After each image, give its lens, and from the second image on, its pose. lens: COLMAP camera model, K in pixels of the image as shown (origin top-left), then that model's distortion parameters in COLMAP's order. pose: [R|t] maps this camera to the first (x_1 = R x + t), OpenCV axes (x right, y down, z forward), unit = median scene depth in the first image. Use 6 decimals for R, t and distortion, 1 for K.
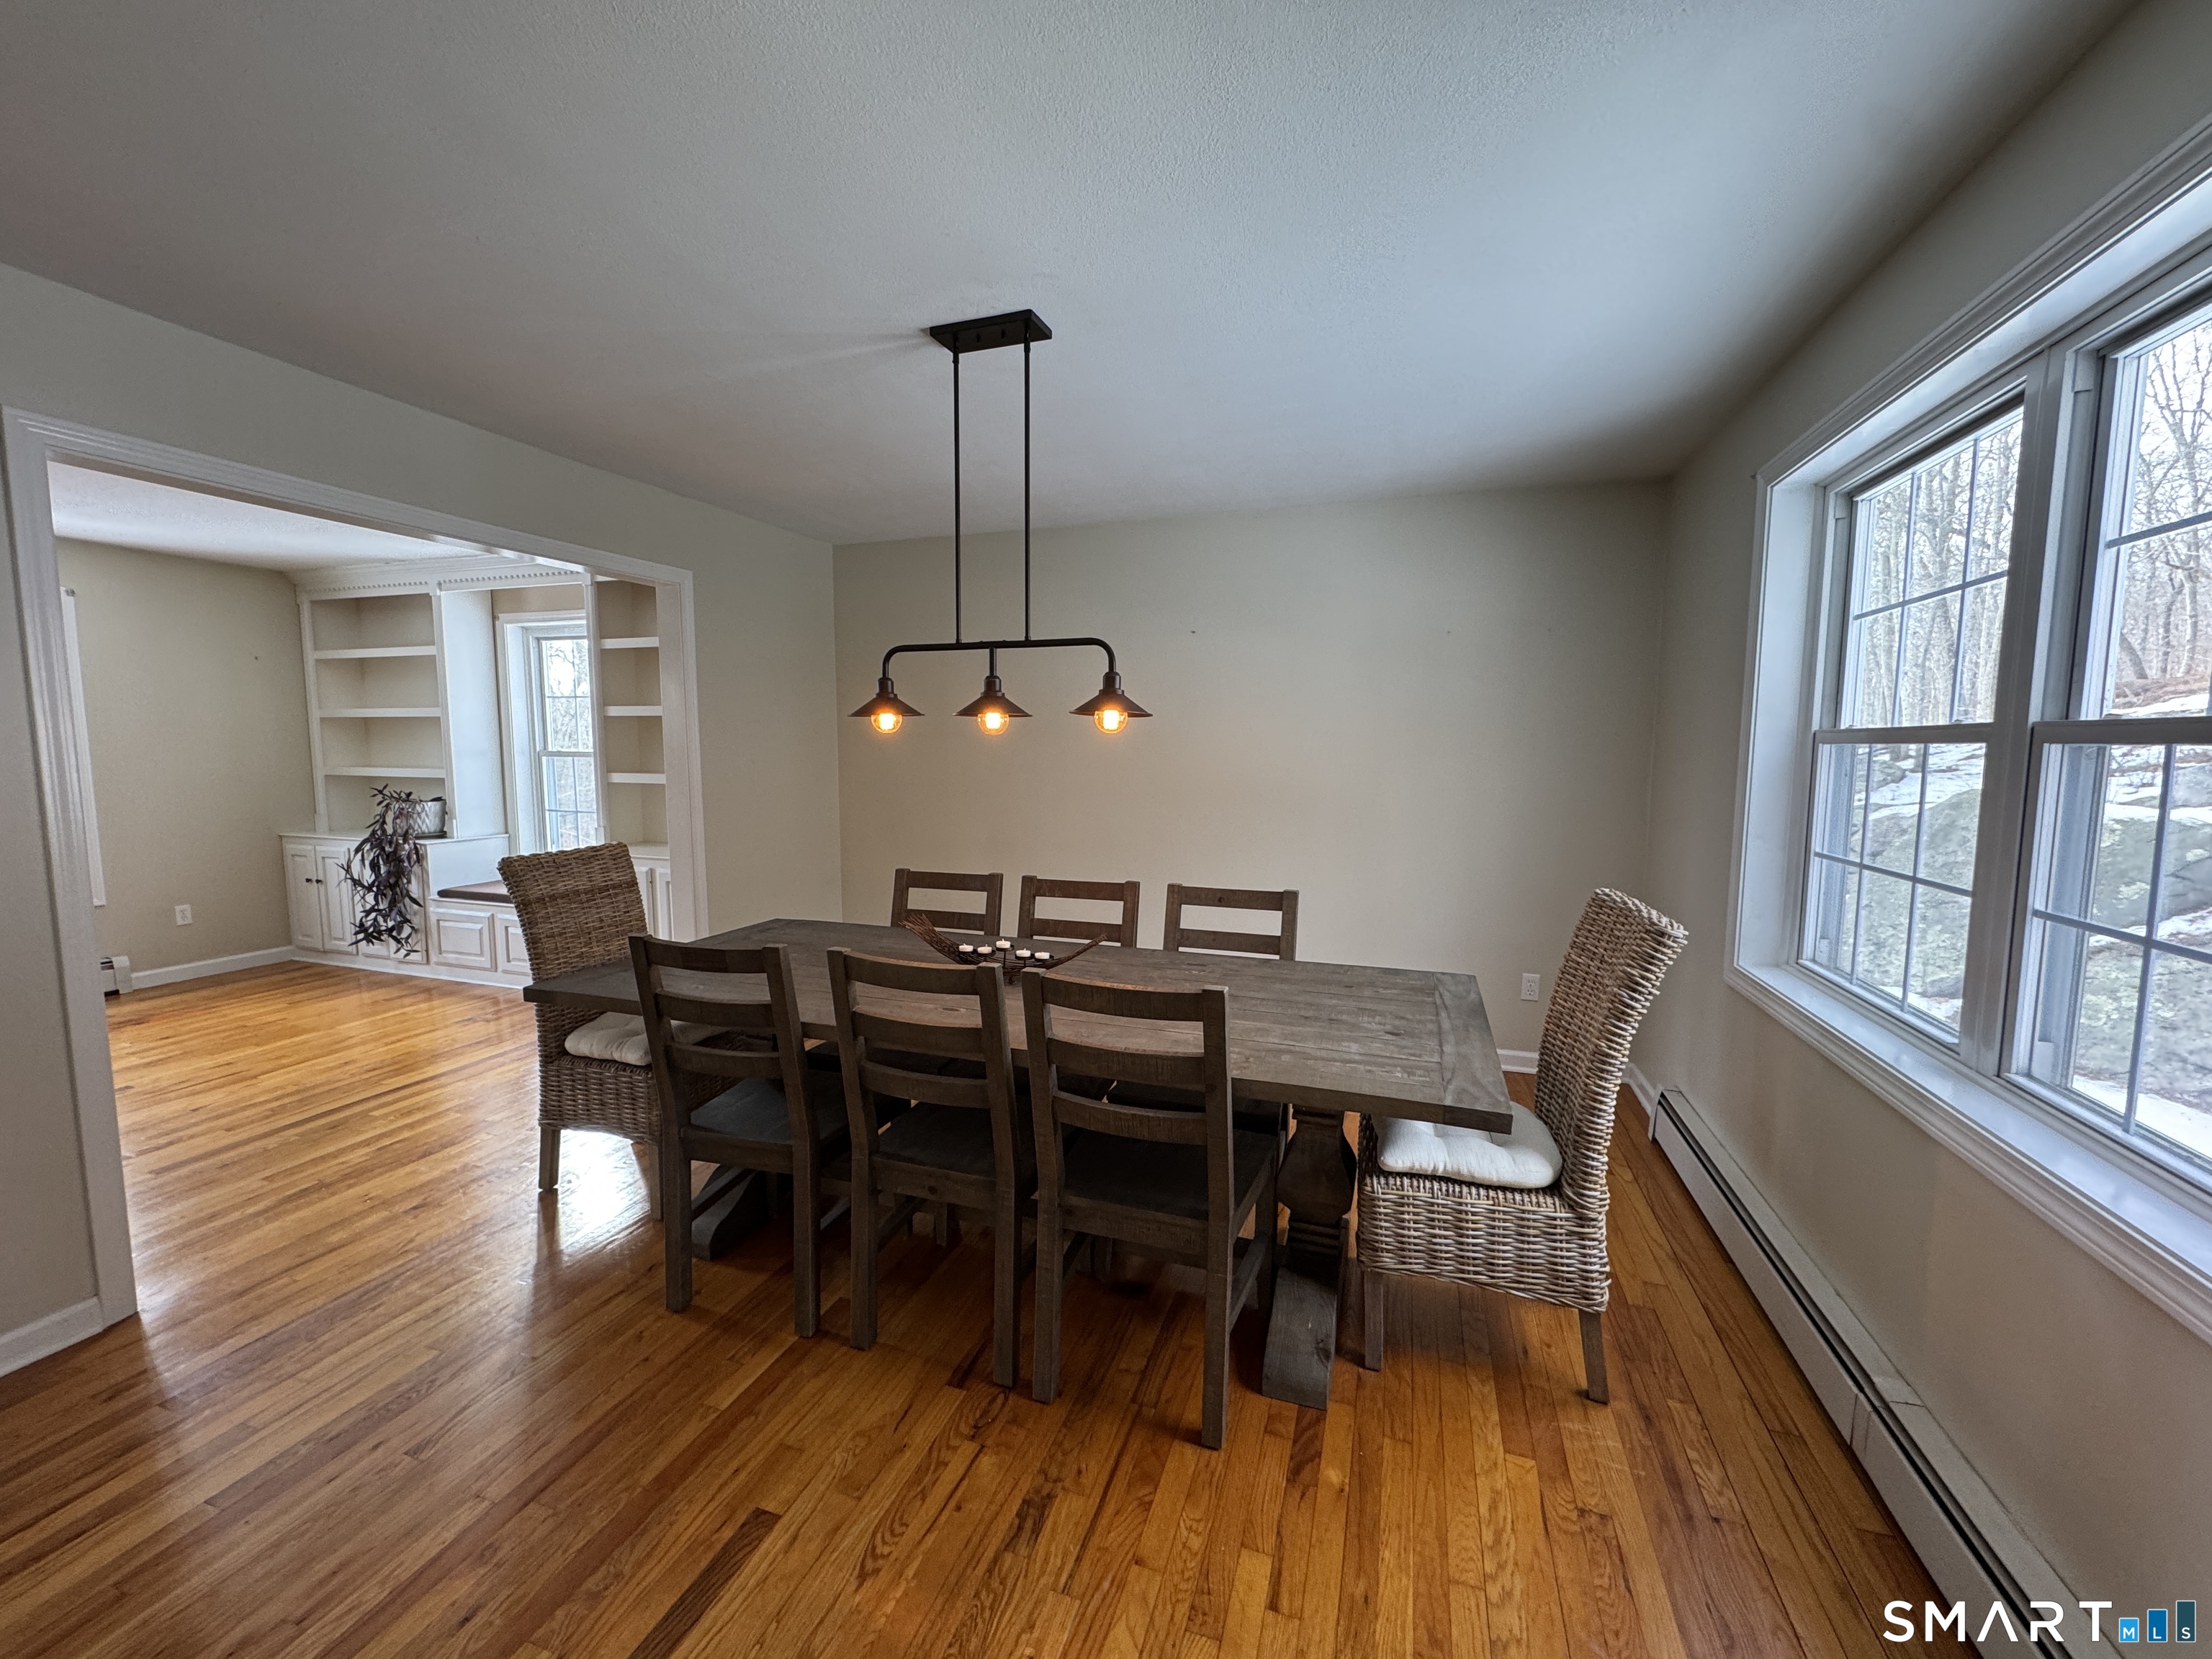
lens RADIAL K [[880.3, 0, 1104.7], [0, 880.3, 832.6], [0, 0, 1]] dist [-0.004101, 0.000302]
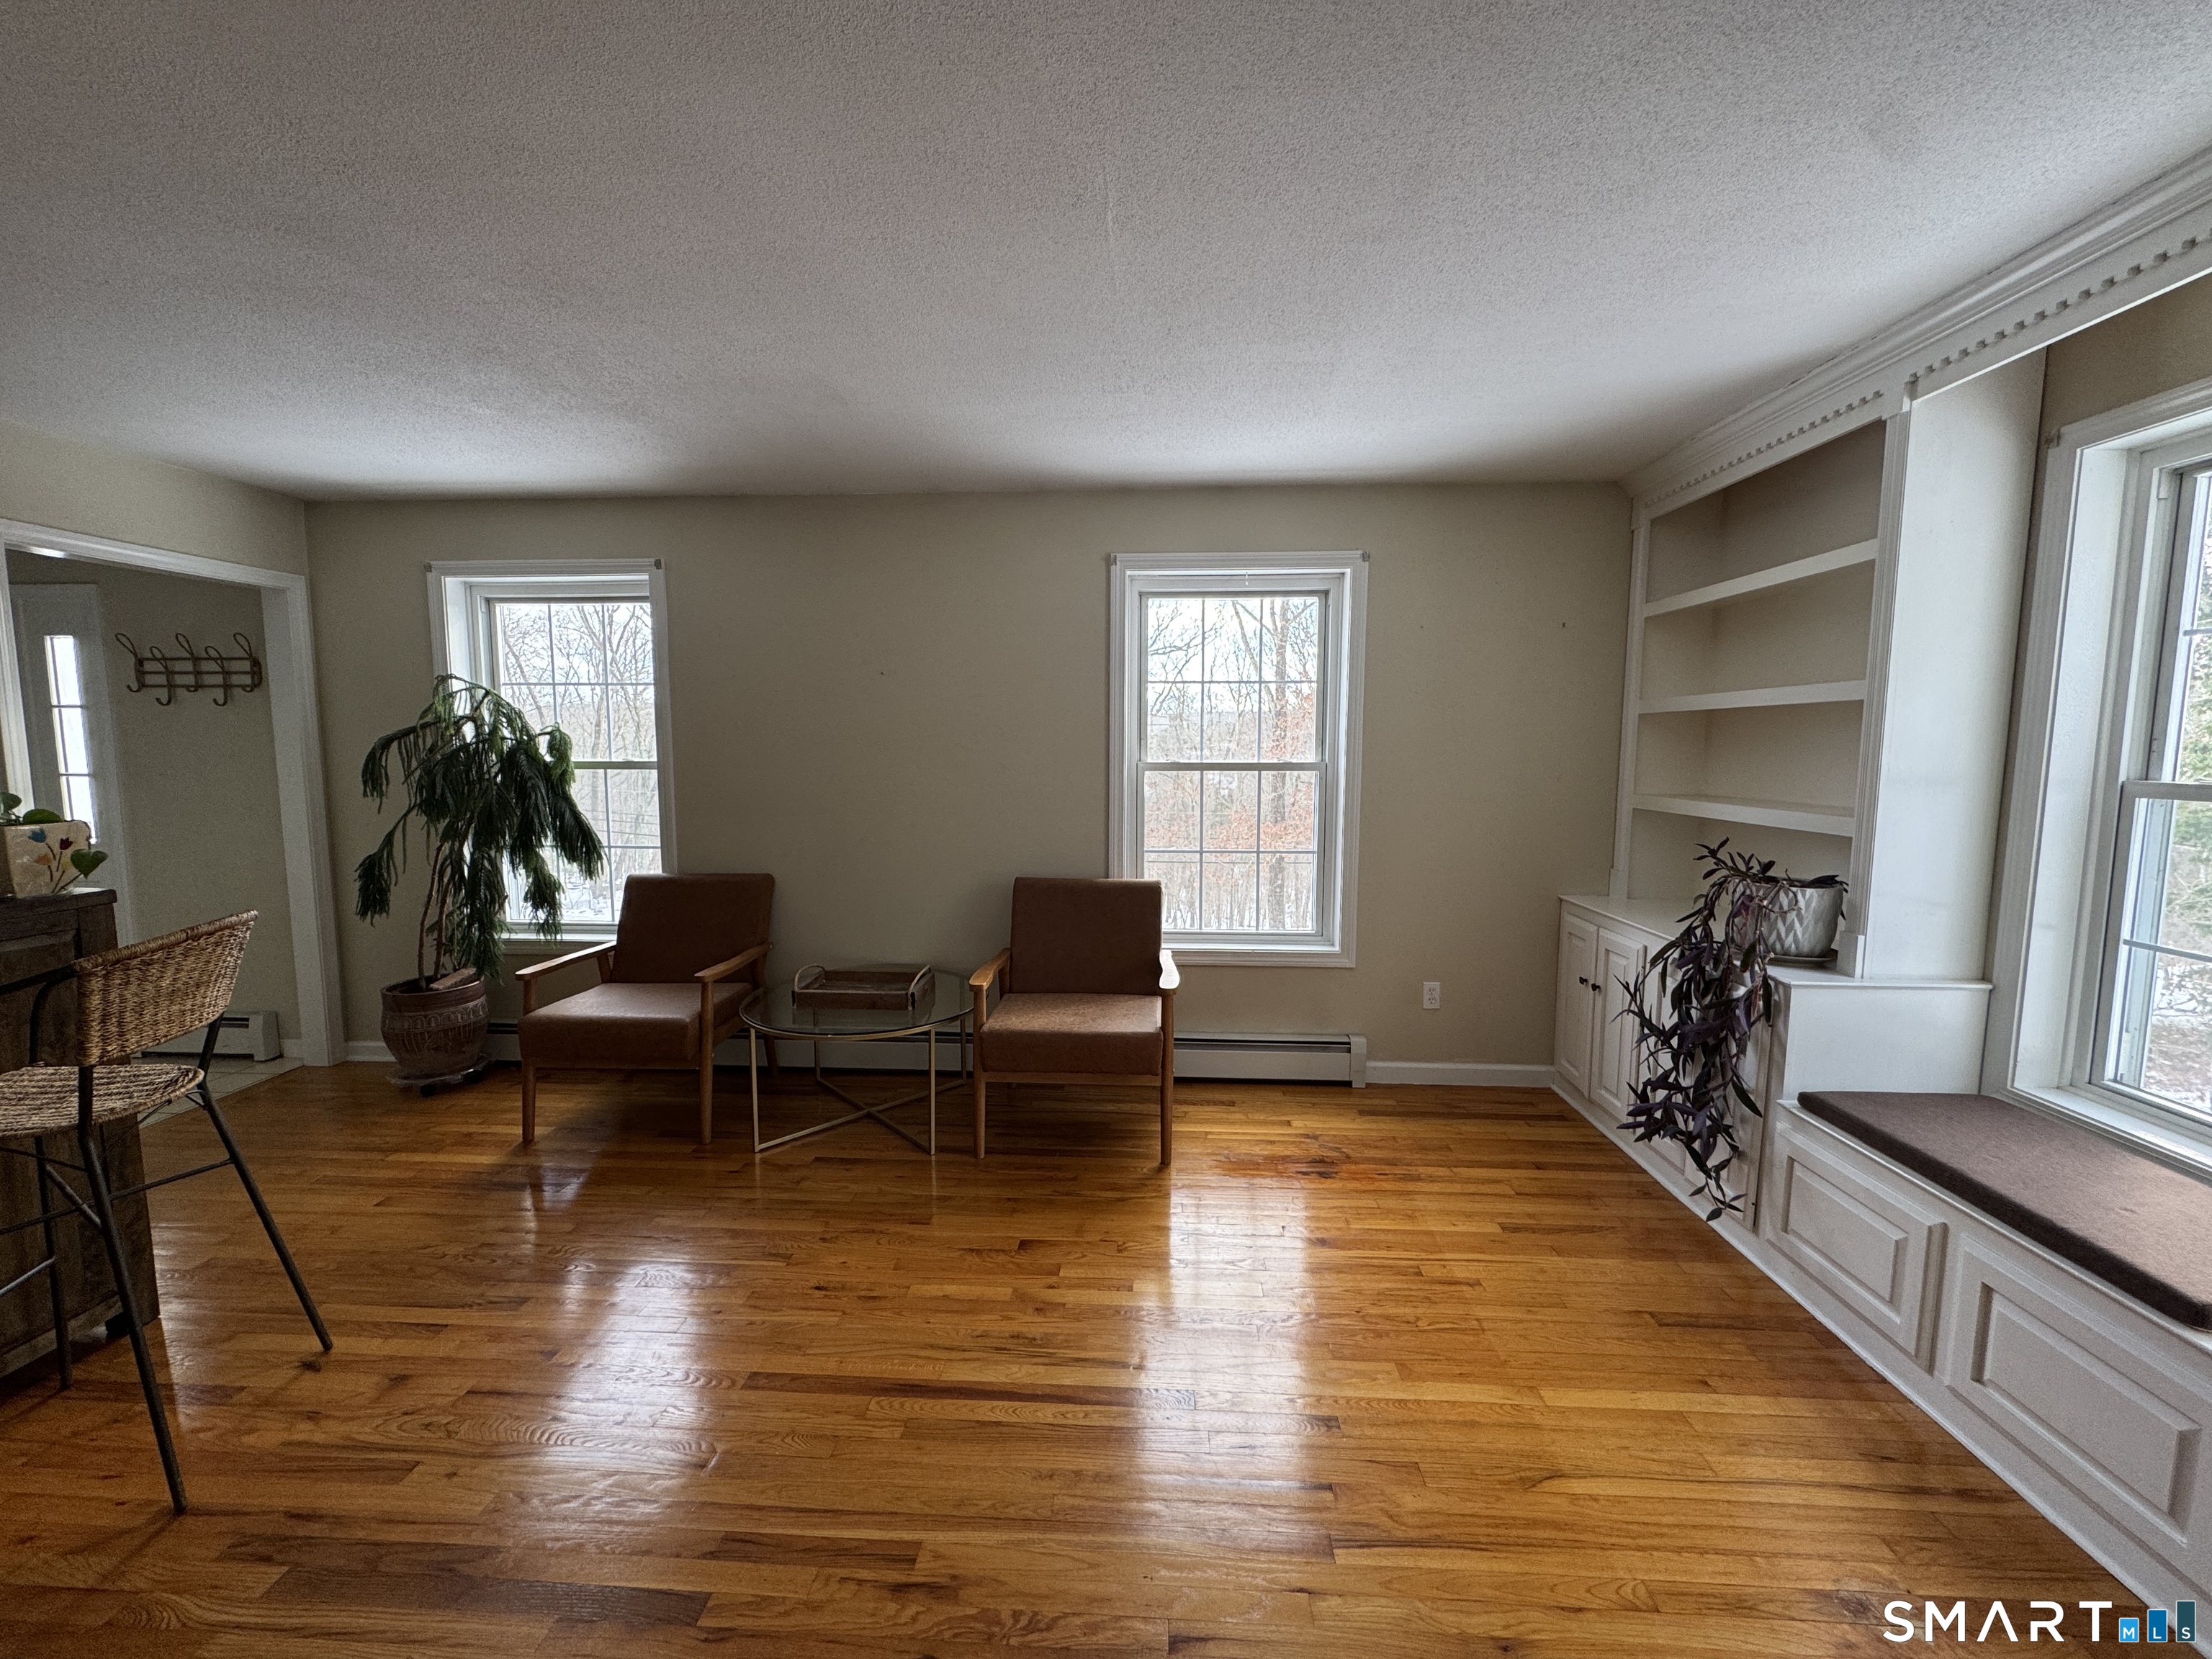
lens RADIAL K [[880.3, 0, 1104.7], [0, 880.3, 832.6], [0, 0, 1]] dist [-0.004101, 0.000302]
pose [[0.264302, 0.092858, -0.959959, -0.434428], [-0.095069, 0.993015, 0.069881, -0.061644], [0.959743, 0.072792, 0.271284, 0.527335]]
